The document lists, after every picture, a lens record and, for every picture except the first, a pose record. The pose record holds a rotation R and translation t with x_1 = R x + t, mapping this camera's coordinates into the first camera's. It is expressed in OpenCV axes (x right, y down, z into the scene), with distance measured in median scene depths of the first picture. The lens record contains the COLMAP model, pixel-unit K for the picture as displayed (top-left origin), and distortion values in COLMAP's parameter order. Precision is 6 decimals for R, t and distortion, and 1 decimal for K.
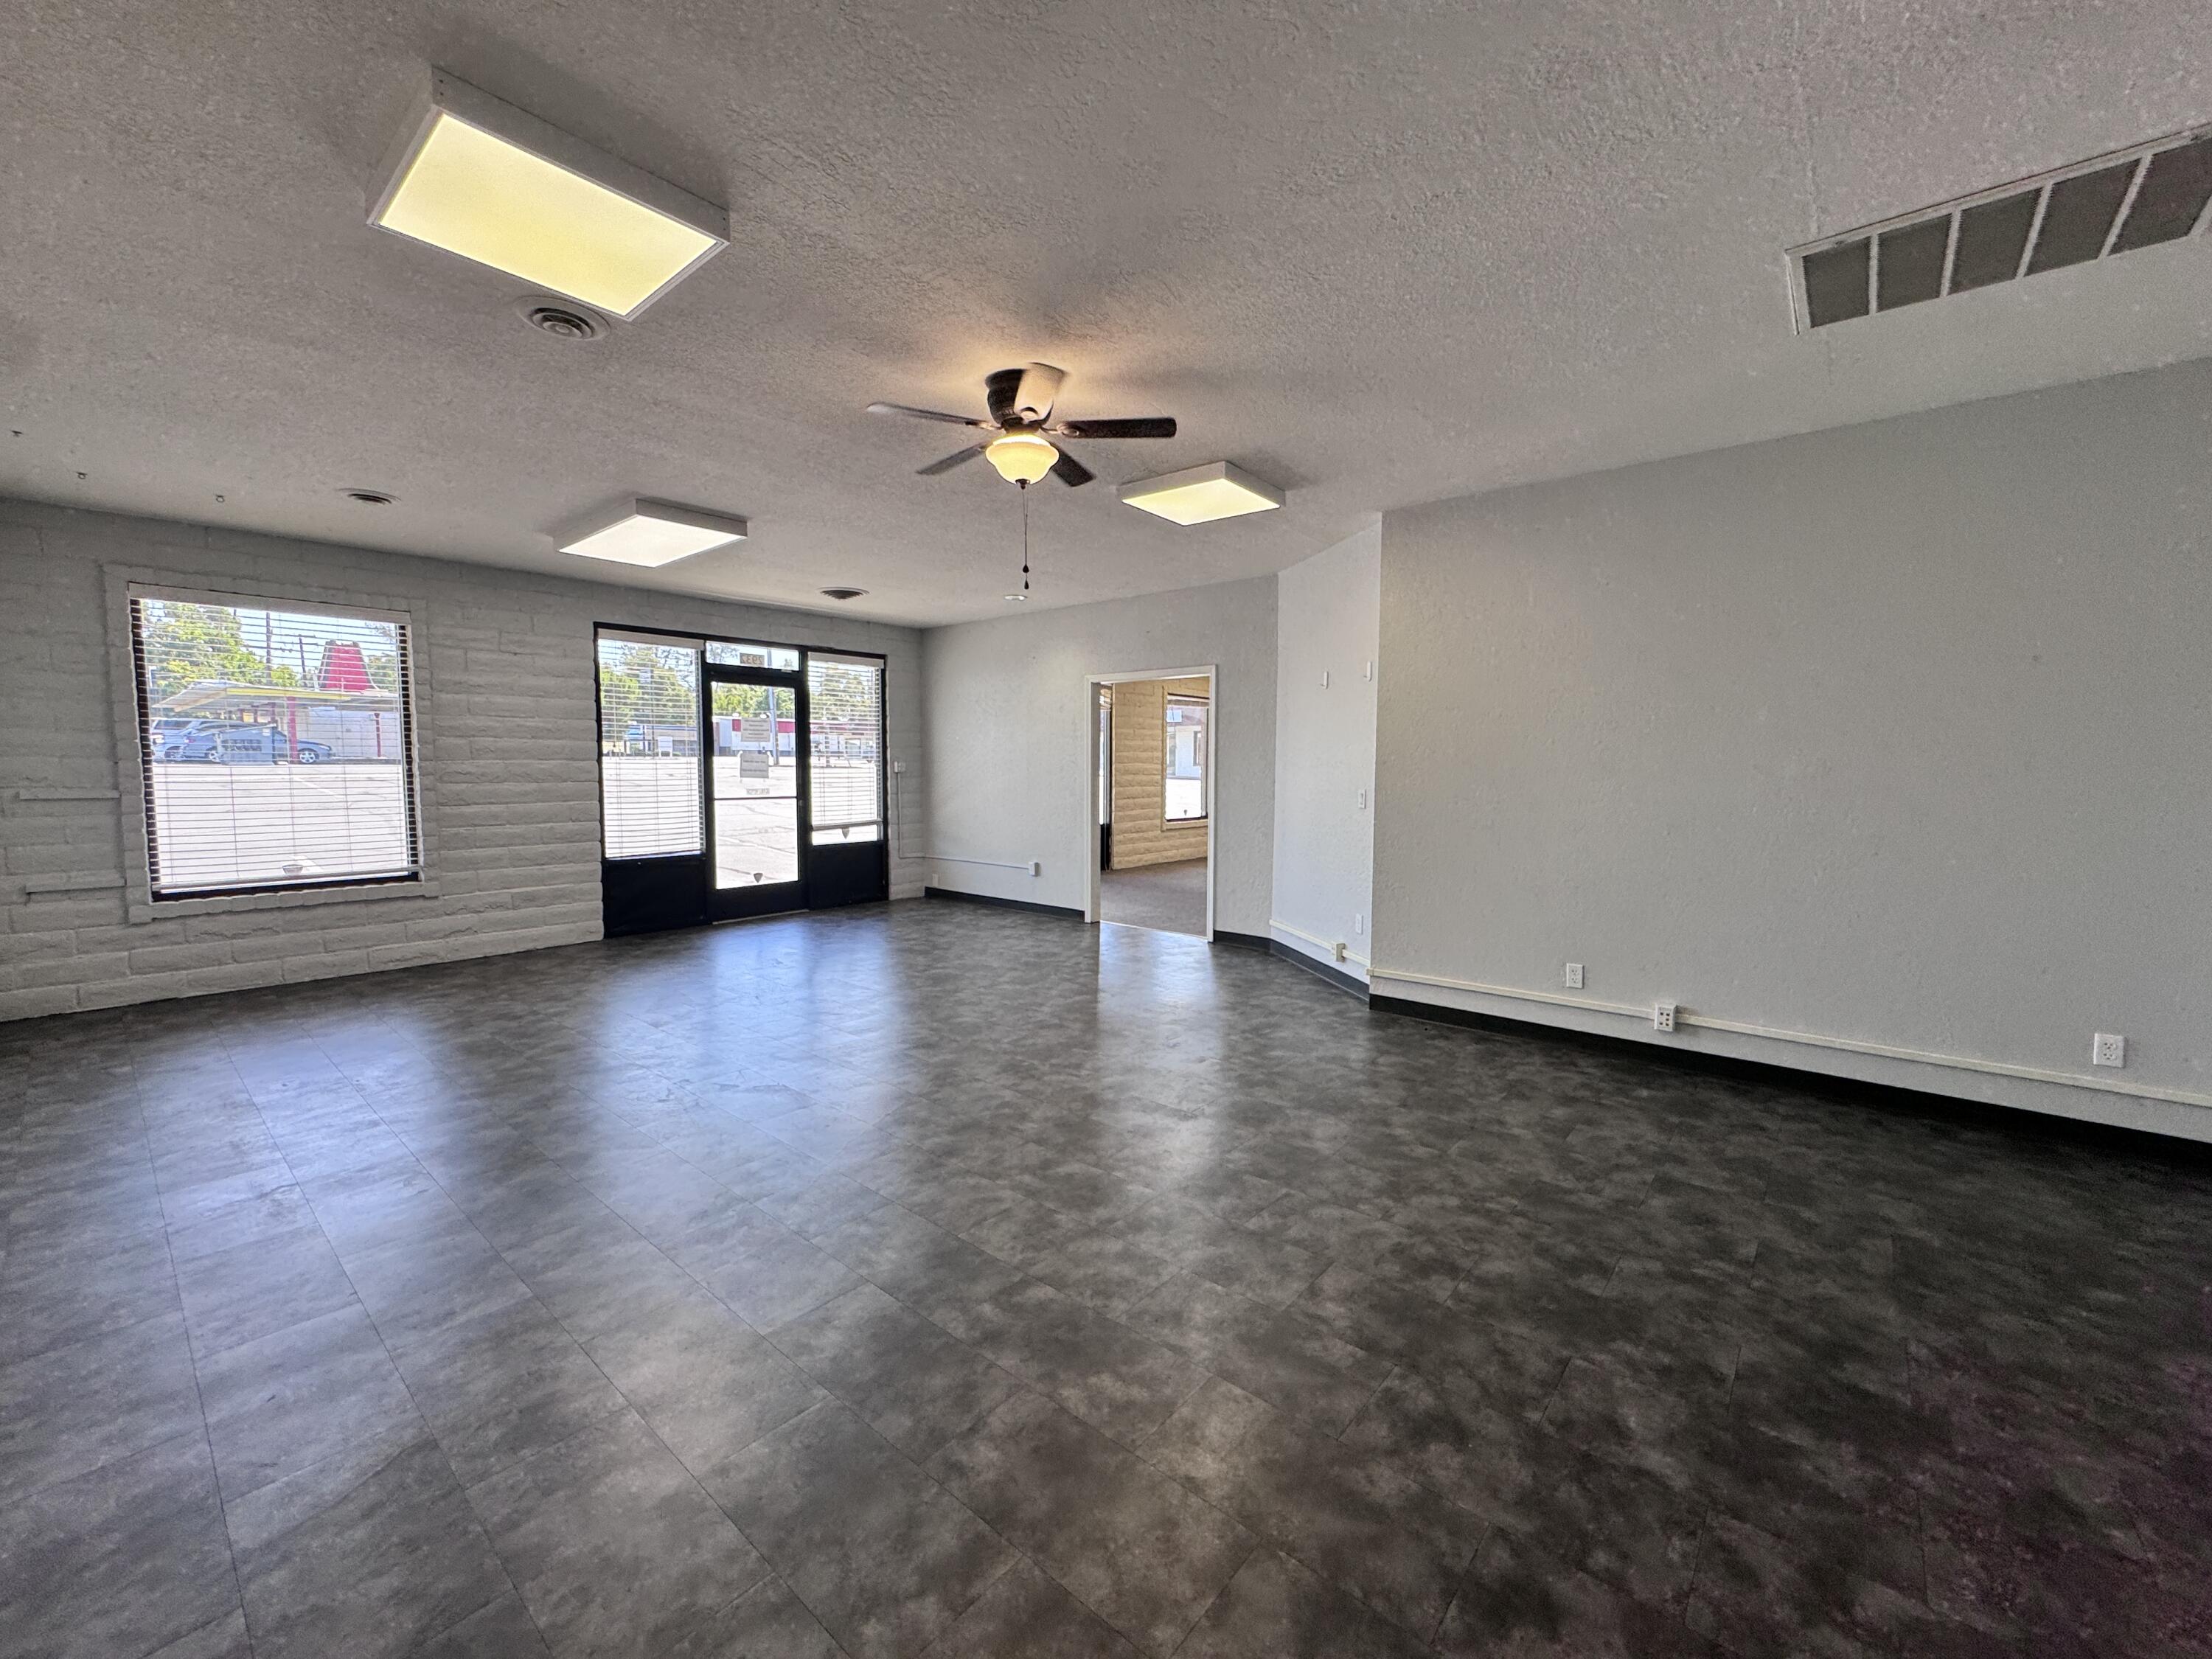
lens RADIAL K [[888.9, 0, 1100.4], [0, 888.9, 831.7], [0, 0, 1]] dist [-0.003169, 0.001033]
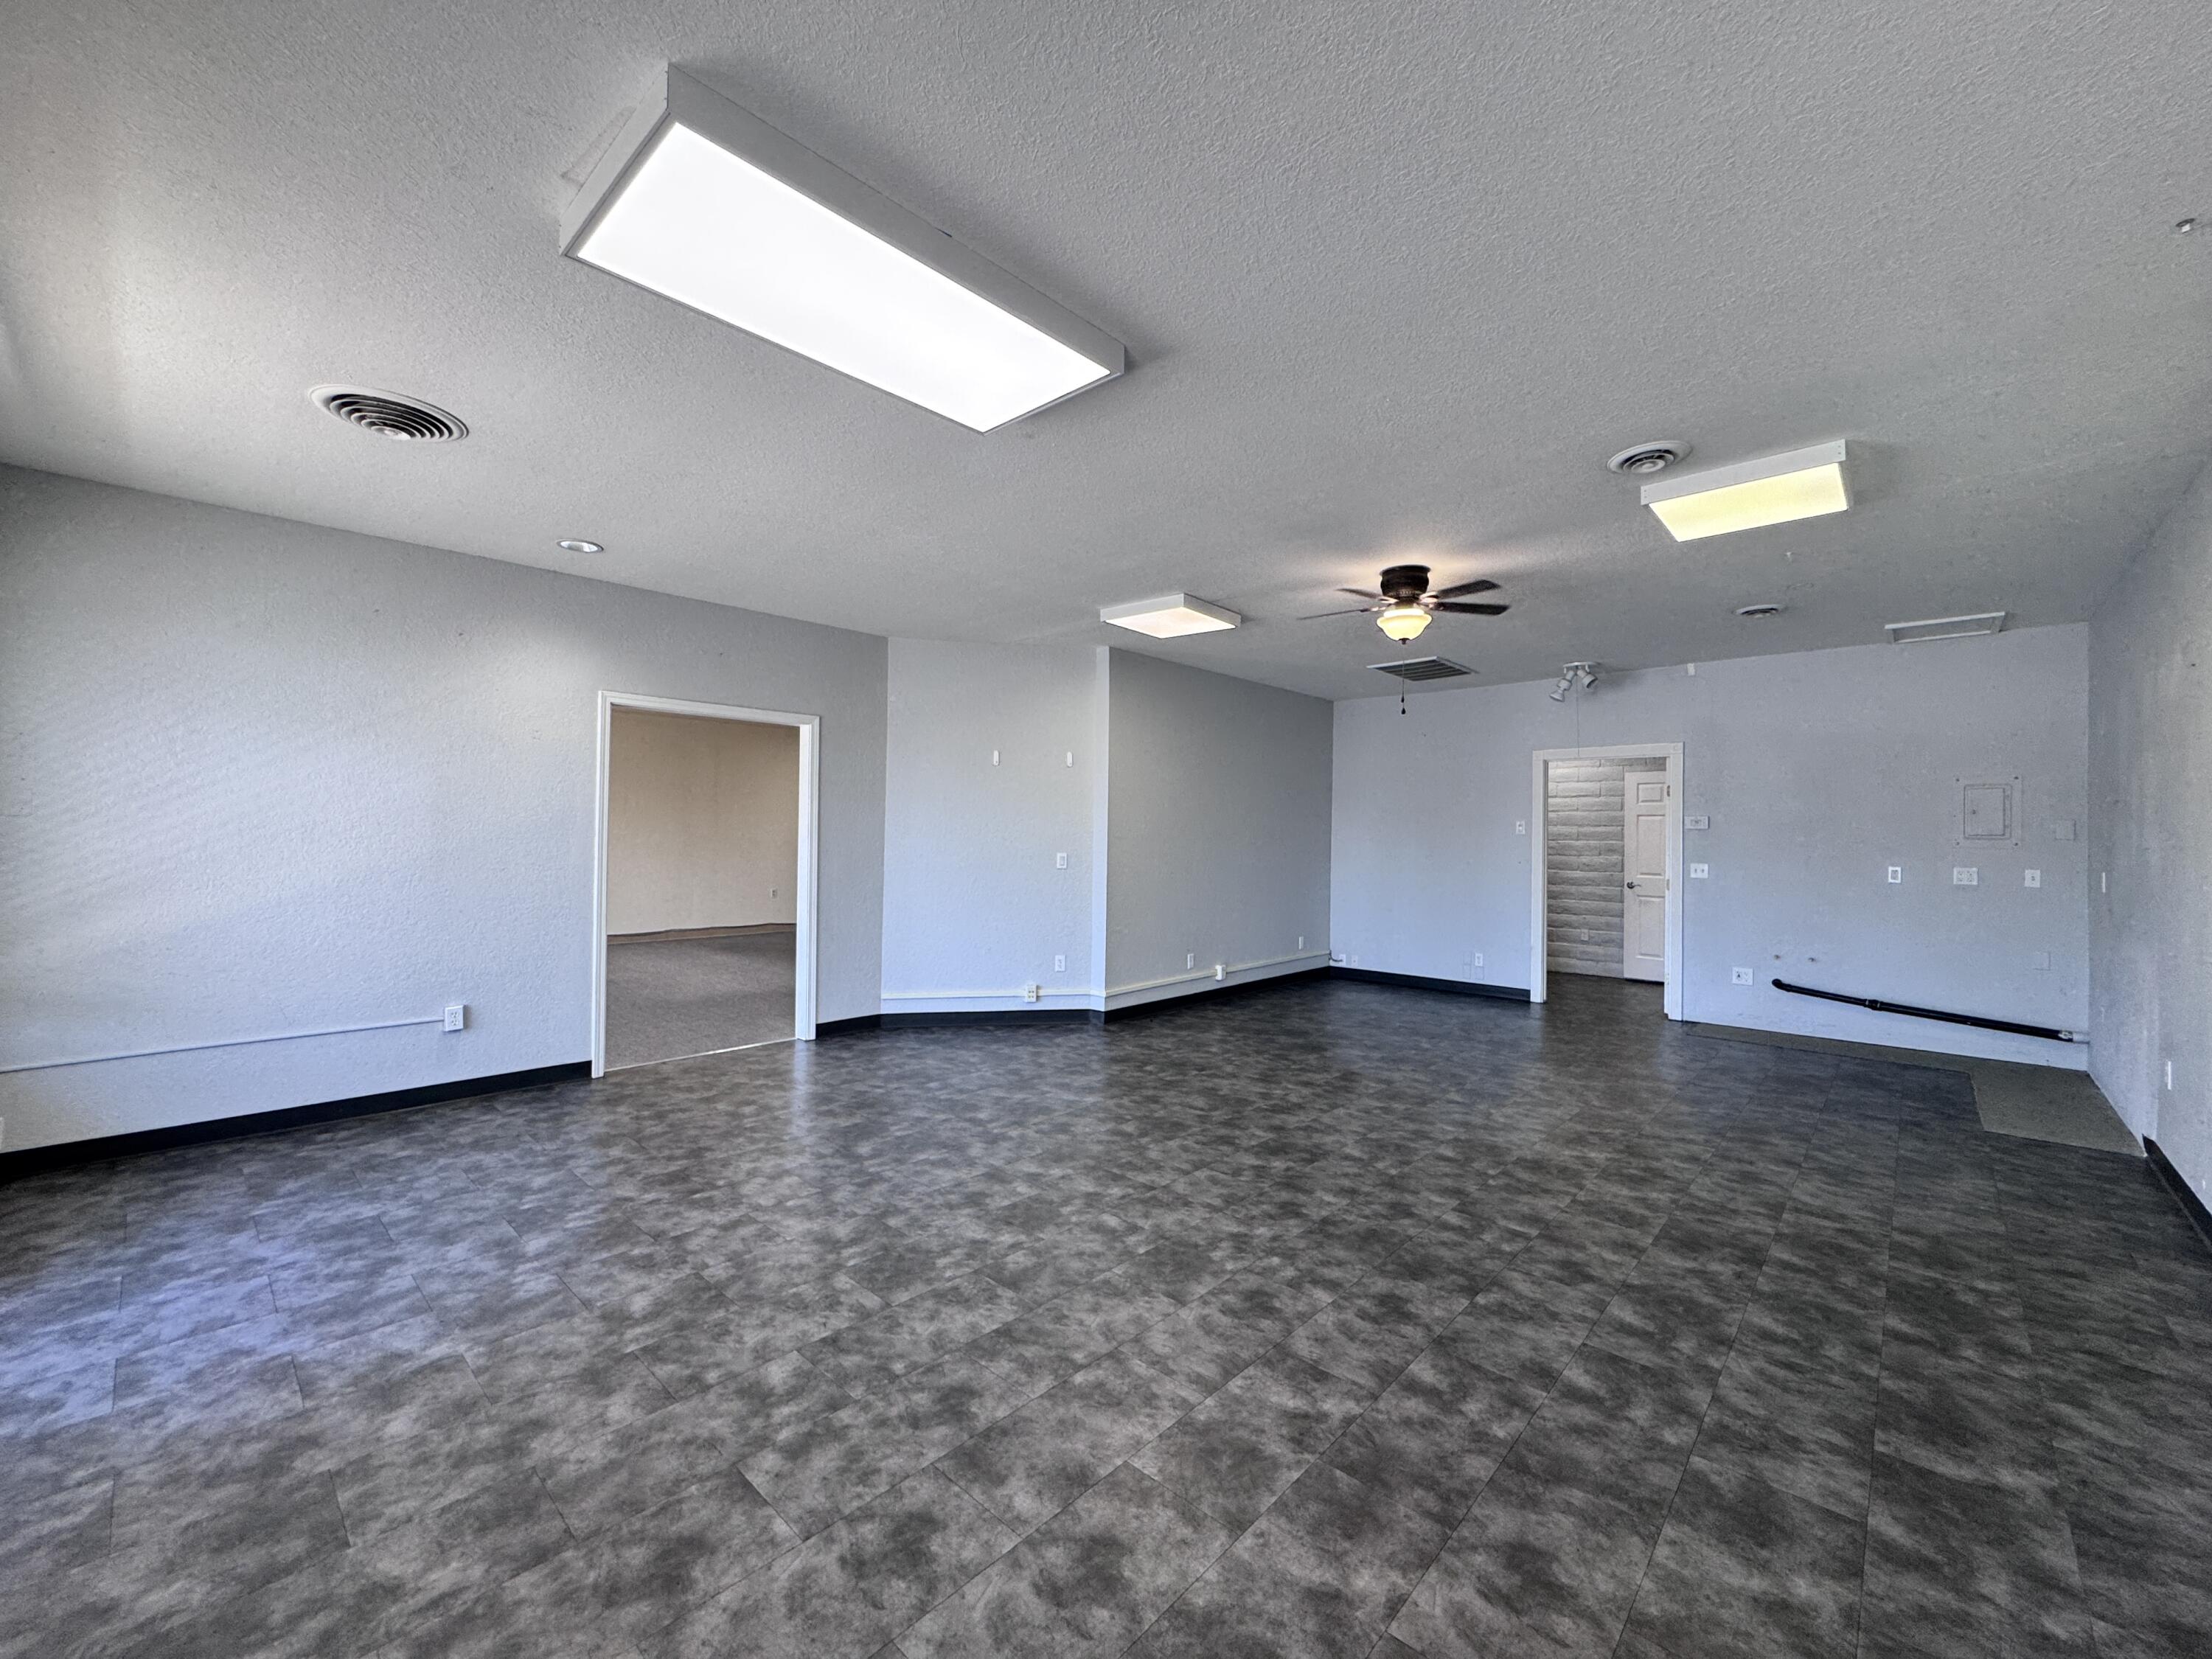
lens RADIAL K [[888.9, 0, 1111.0], [0, 888.9, 827.3], [0, 0, 1]] dist [-0.003169, 0.001033]
pose [[0.042876, 0.001994, 0.999078, -0.716676], [0.064144, 0.997929, -0.004744, -0.055360], [-0.997019, 0.064288, 0.042659, 0.686644]]
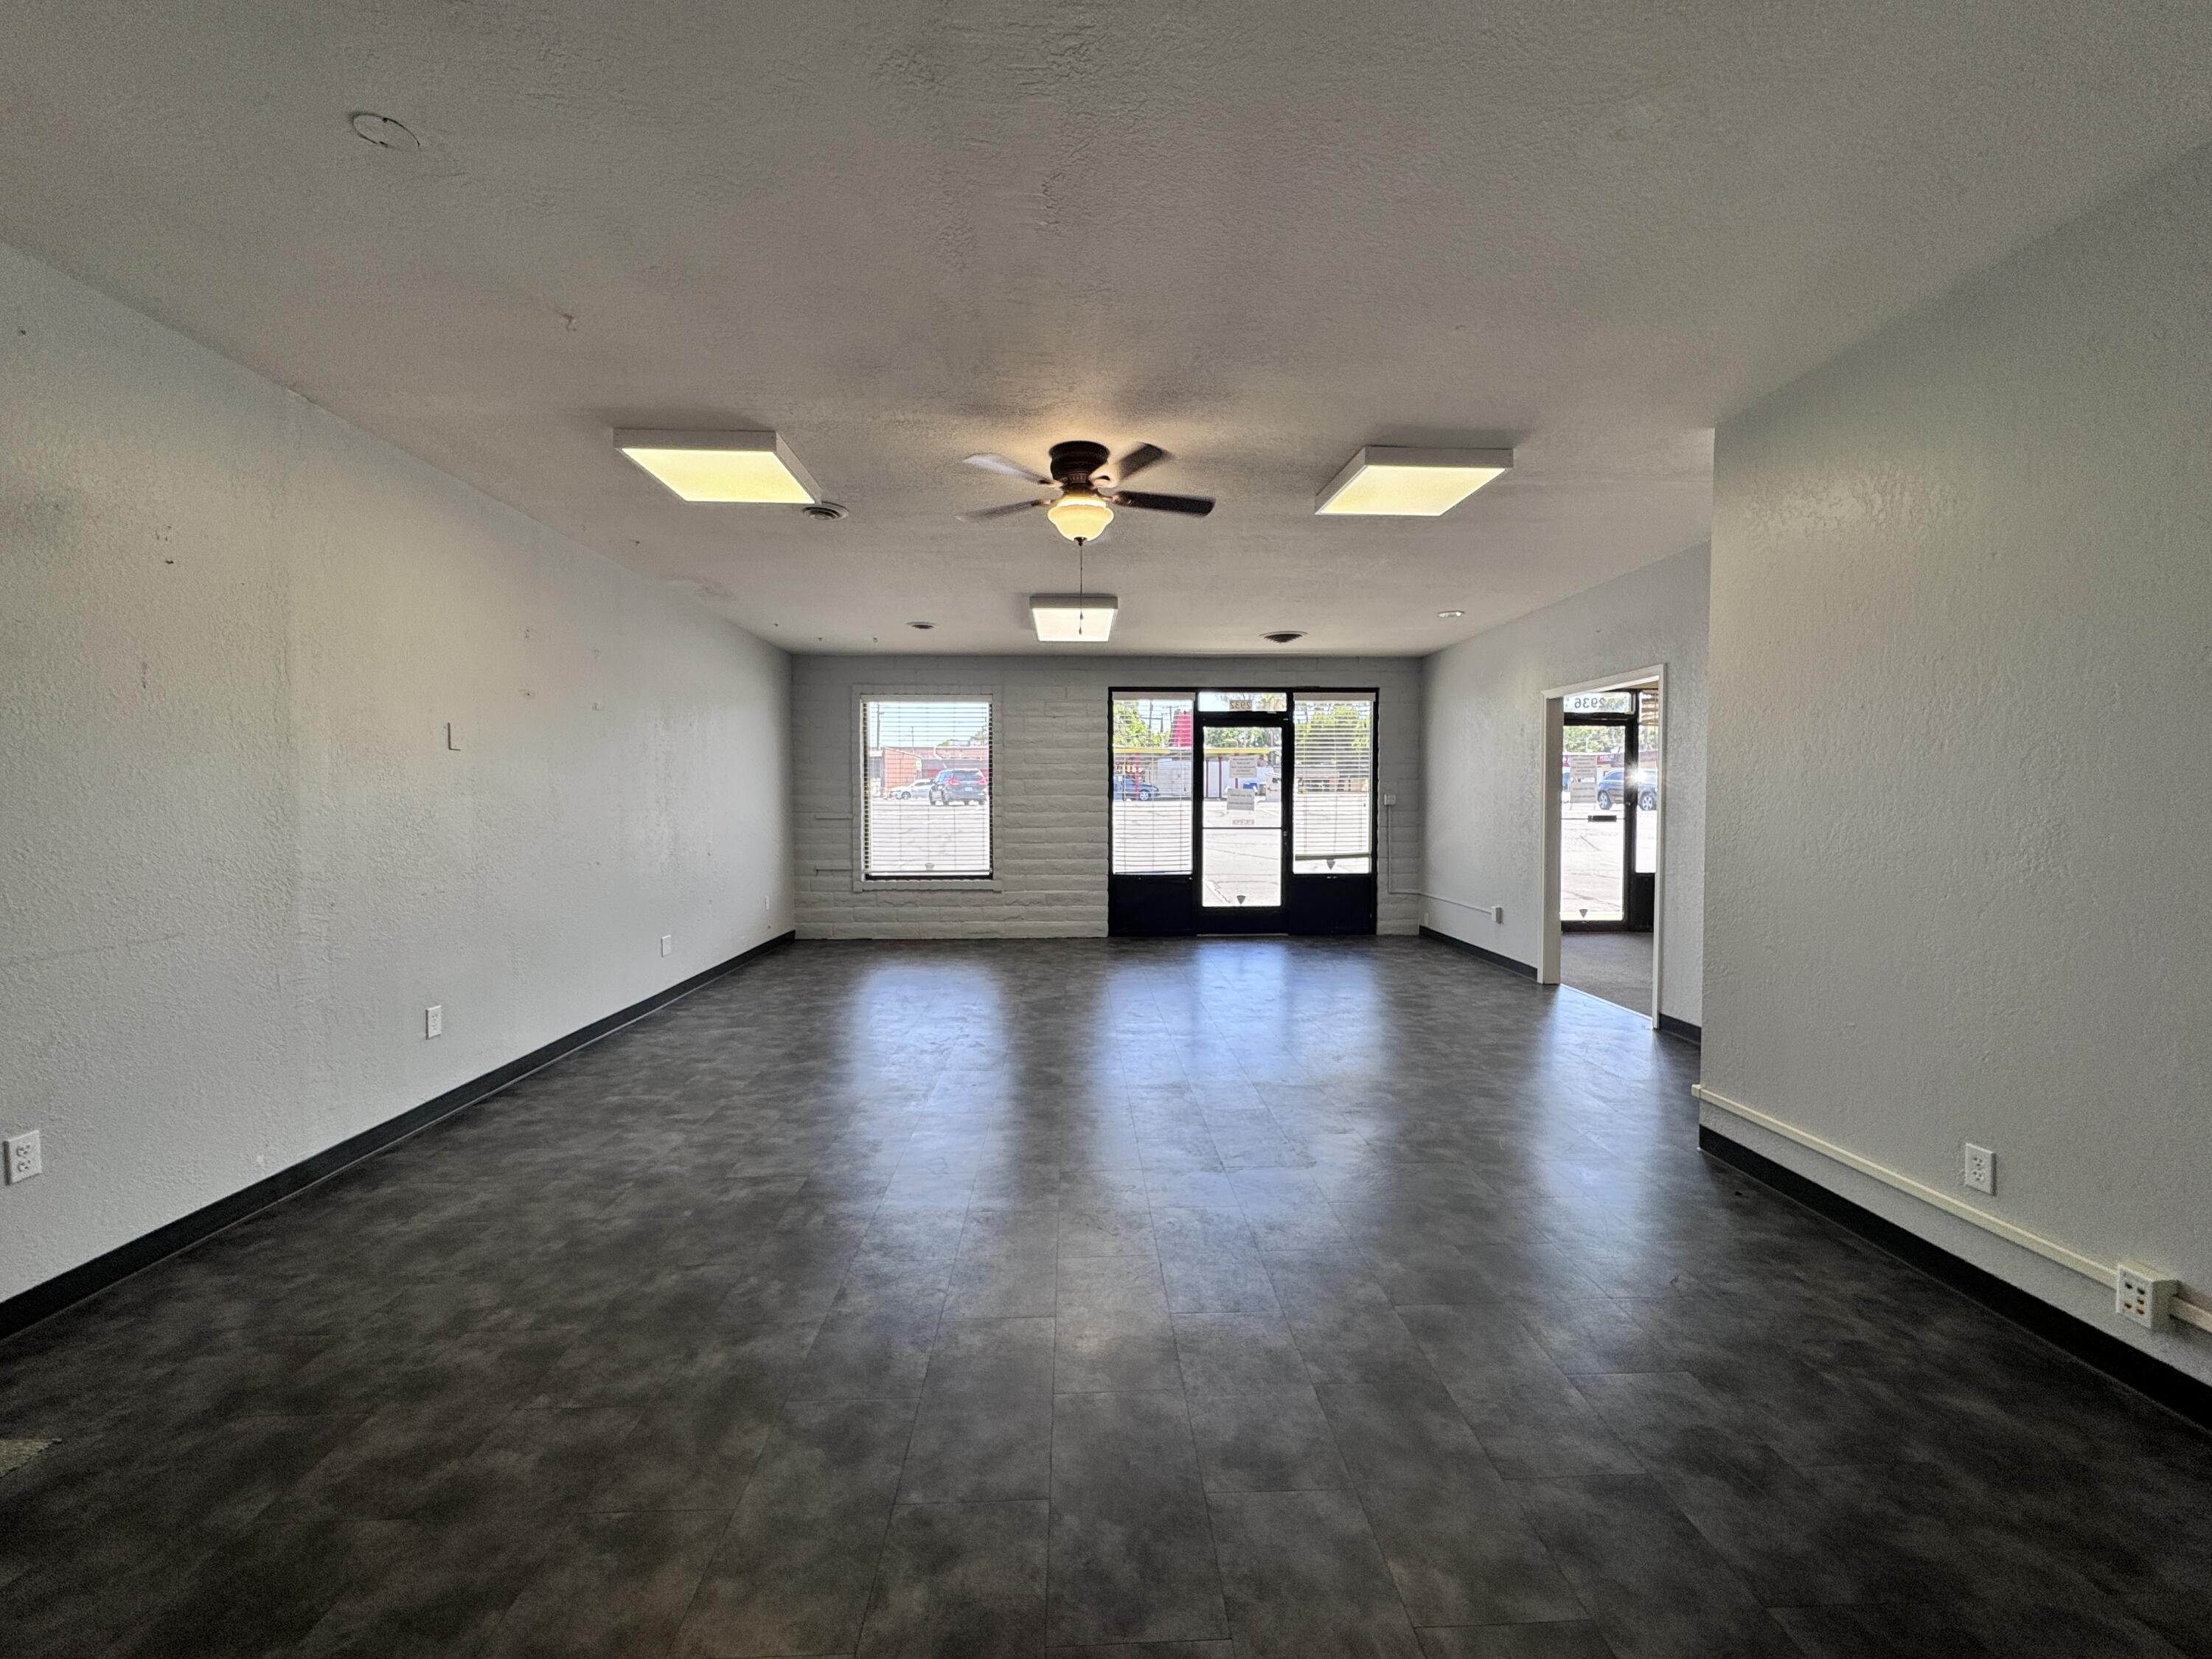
lens RADIAL K [[888.9, 0, 1110.8], [0, 888.9, 828.0], [0, 0, 1]] dist [-0.003169, 0.001033]
pose [[0.674134, 0.018765, -0.738370, 0.377550], [-0.051940, 0.998407, -0.022048, -0.005357], [0.736780, 0.053214, 0.674035, 0.146142]]
